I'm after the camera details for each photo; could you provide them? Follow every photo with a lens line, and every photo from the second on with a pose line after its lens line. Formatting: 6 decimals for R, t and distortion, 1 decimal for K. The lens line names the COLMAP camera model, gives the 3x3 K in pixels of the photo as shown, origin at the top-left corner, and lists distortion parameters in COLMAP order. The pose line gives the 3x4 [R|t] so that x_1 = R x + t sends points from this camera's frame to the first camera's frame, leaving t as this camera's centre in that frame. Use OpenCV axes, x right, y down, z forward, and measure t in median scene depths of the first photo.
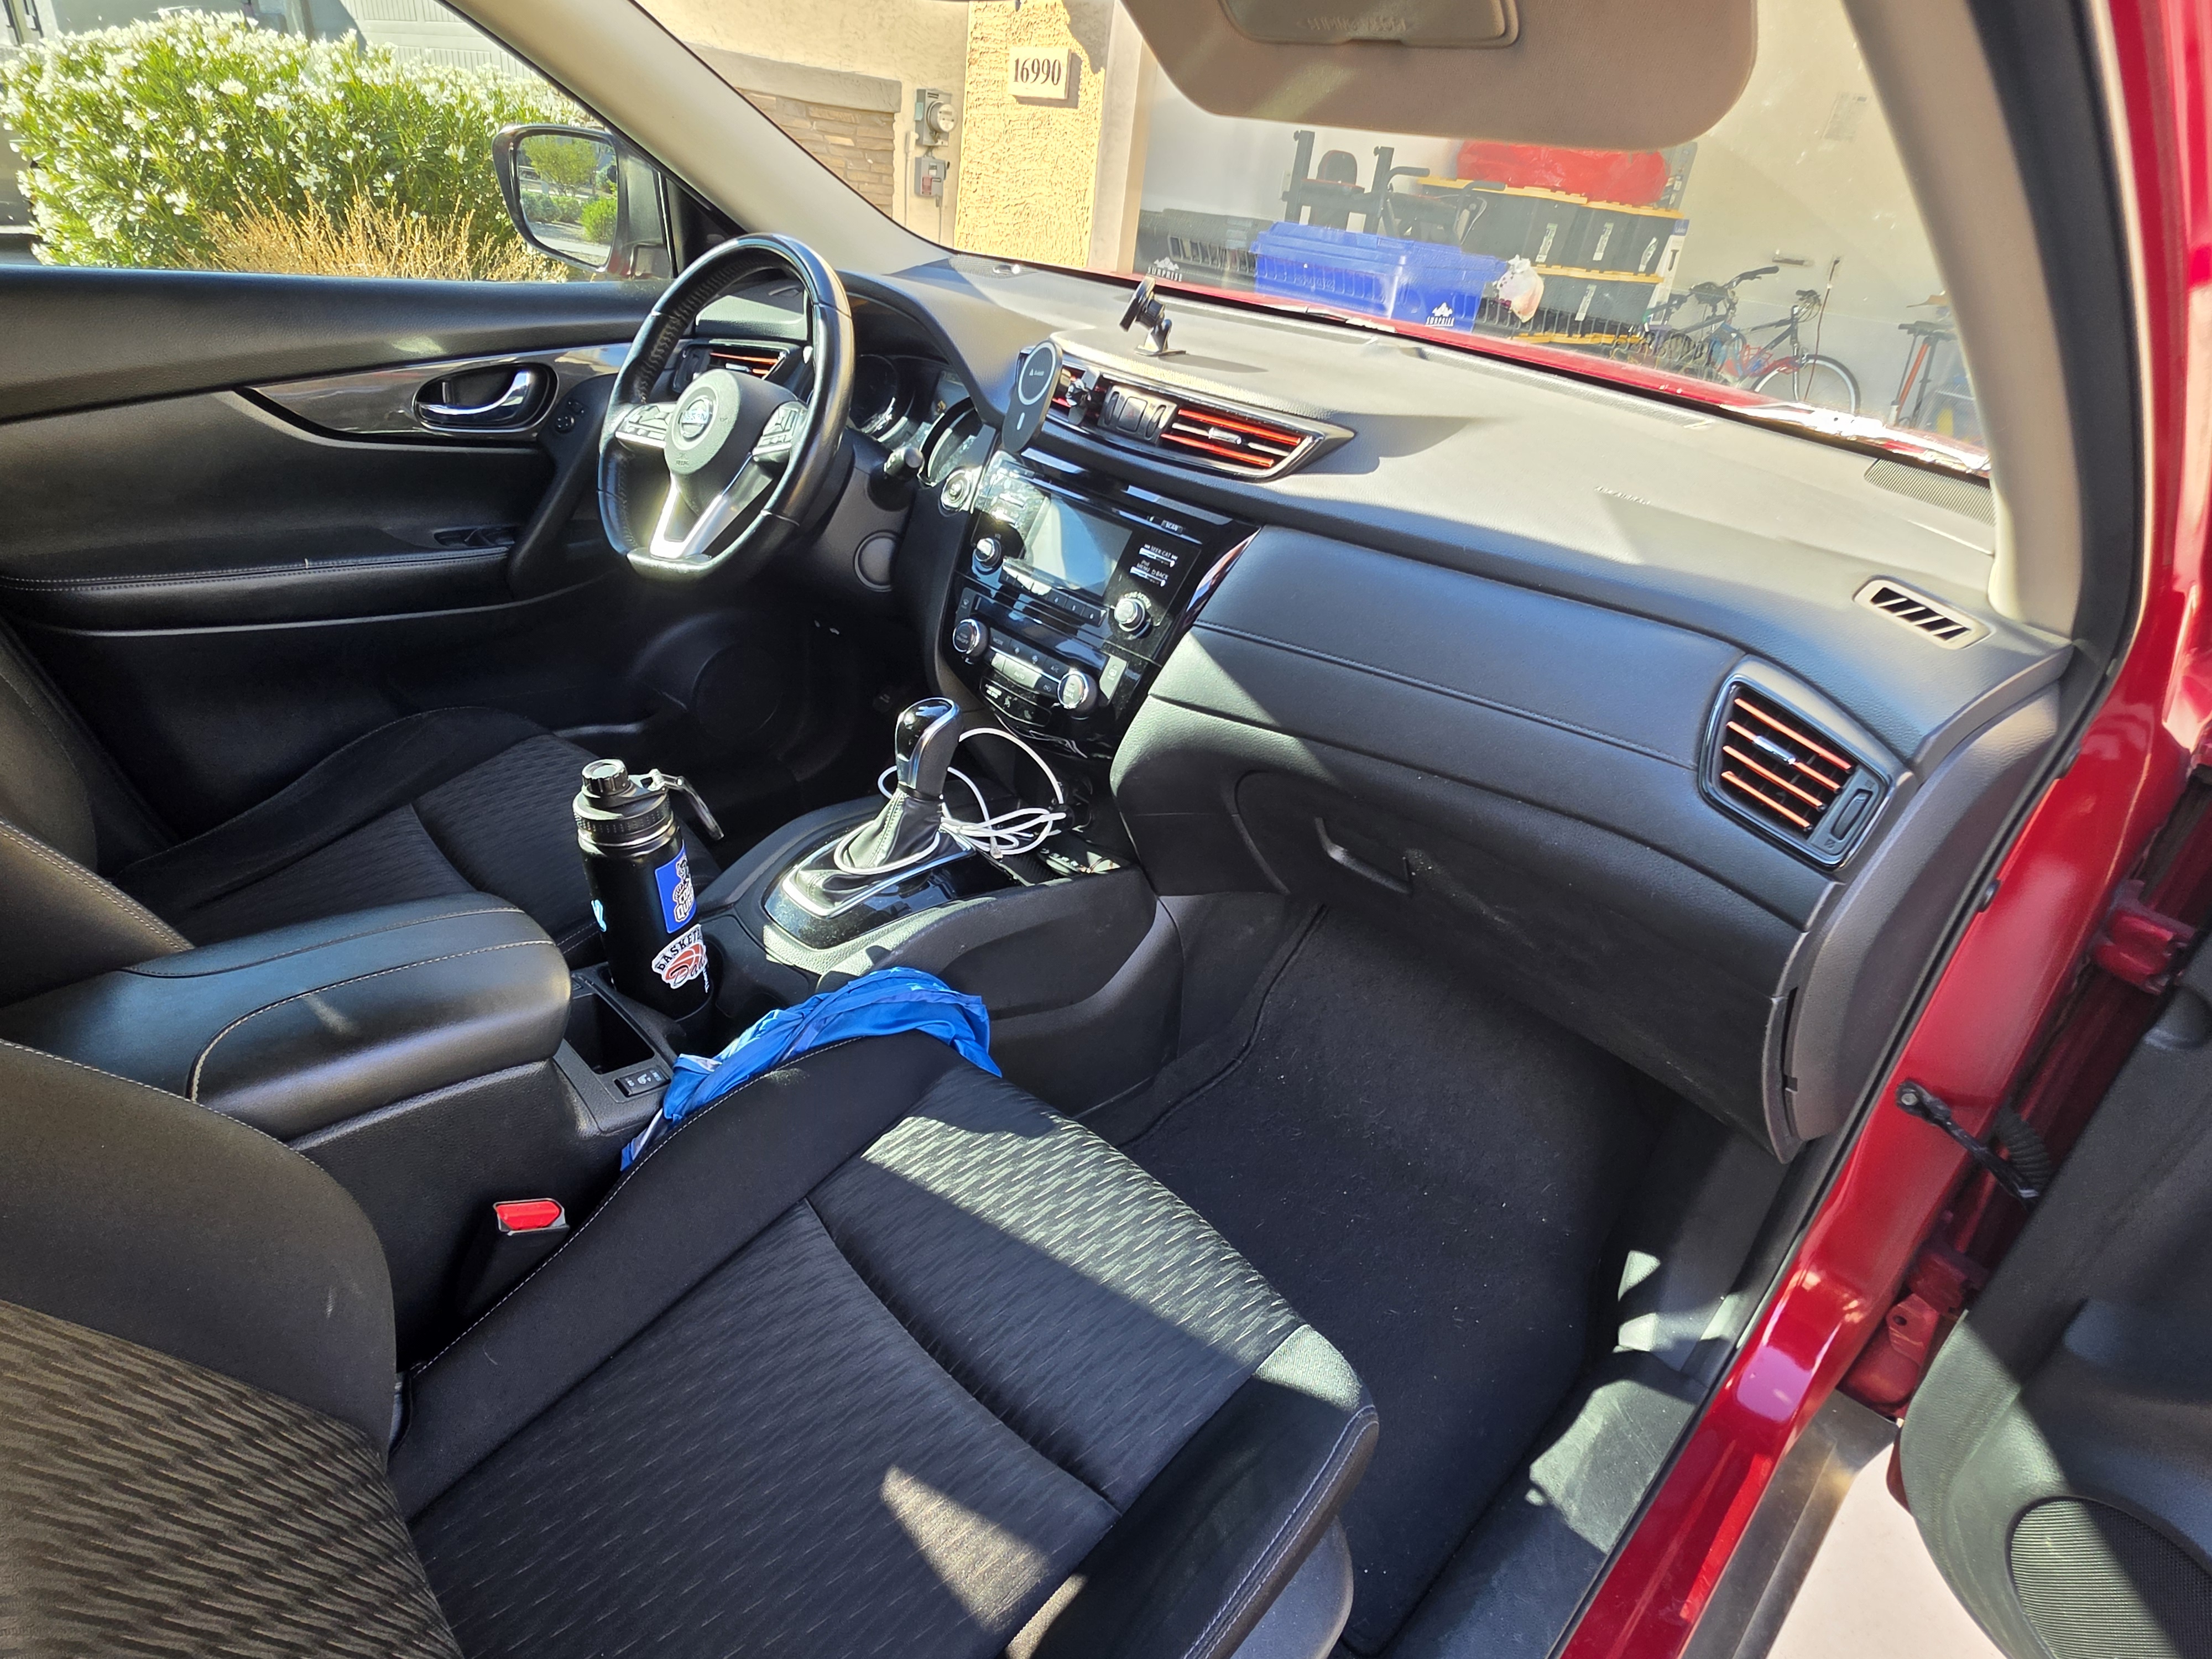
lens RADIAL K [[1095.9, 0, 1106.2], [0, 1095.9, 830.4], [0, 0, 1]] dist [0.002126, 0.000501]
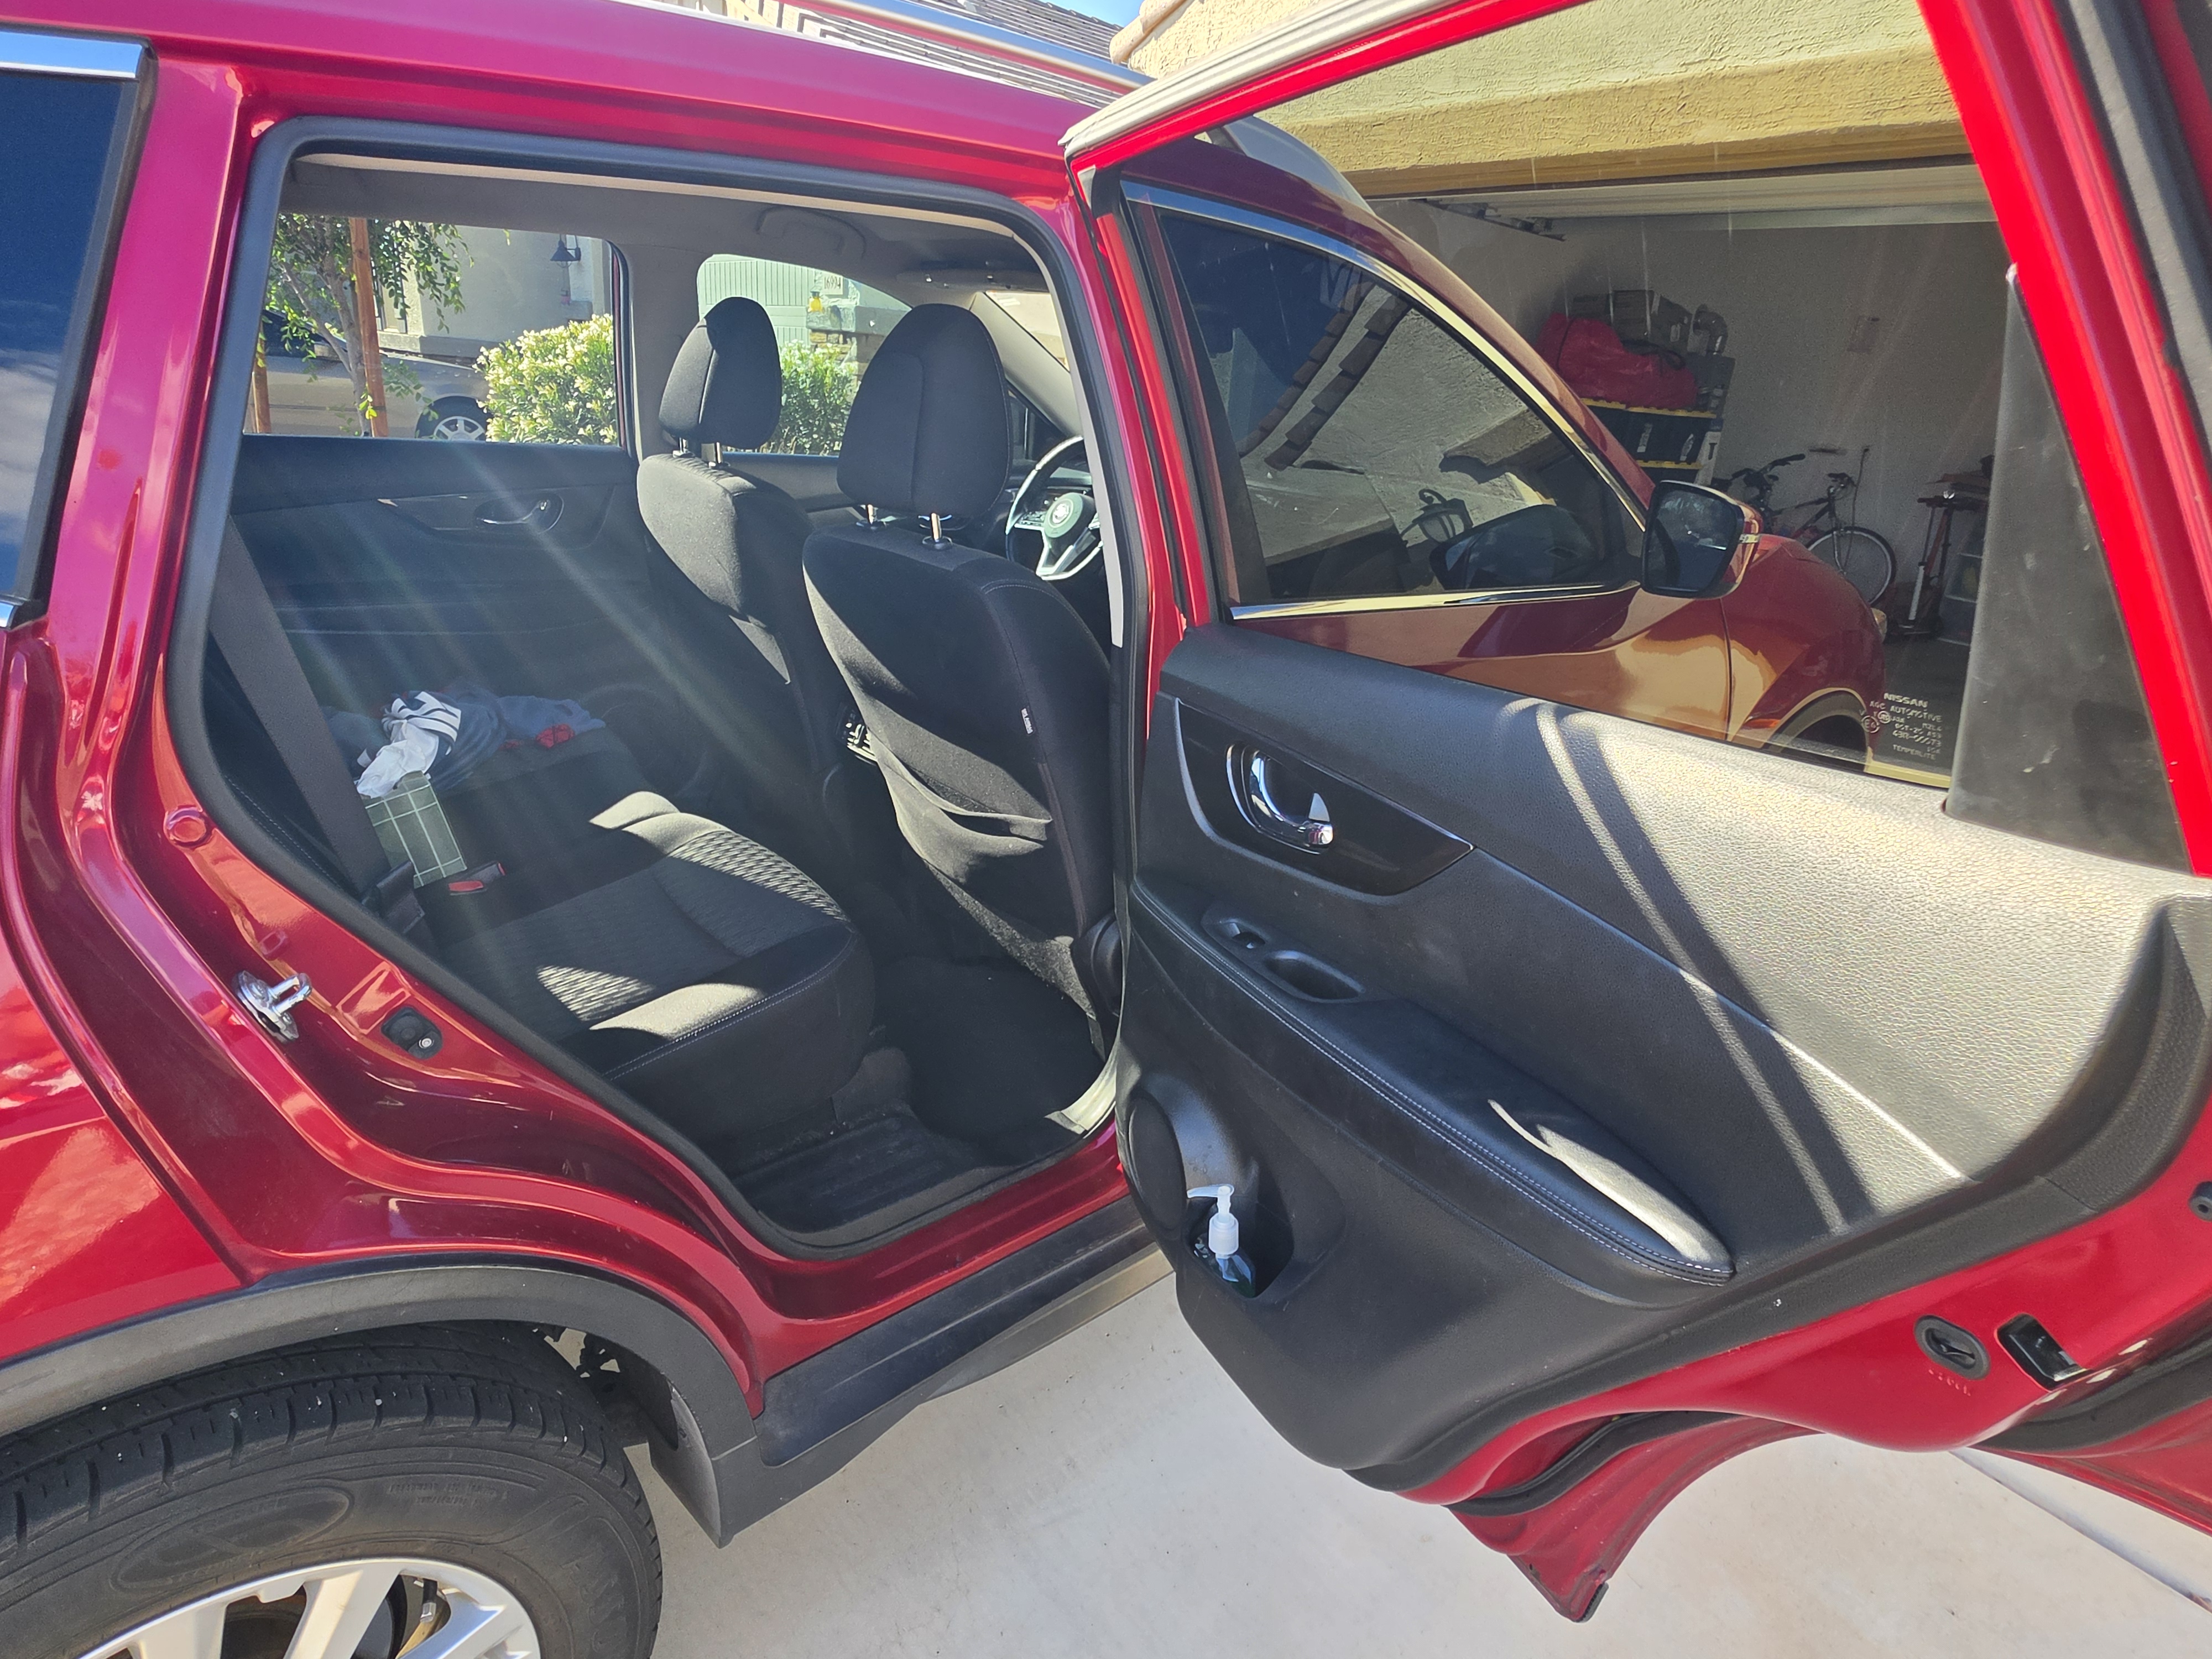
lens RADIAL K [[1095.9, 0, 1106.4], [0, 1095.9, 829.1], [0, 0, 1]] dist [0.002126, 0.000501]
pose [[0.995184, 0.010750, -0.097433, -0.009037], [-0.026386, 0.986659, -0.160647, 0.088837], [0.094406, 0.162444, 0.982191, -0.155633]]
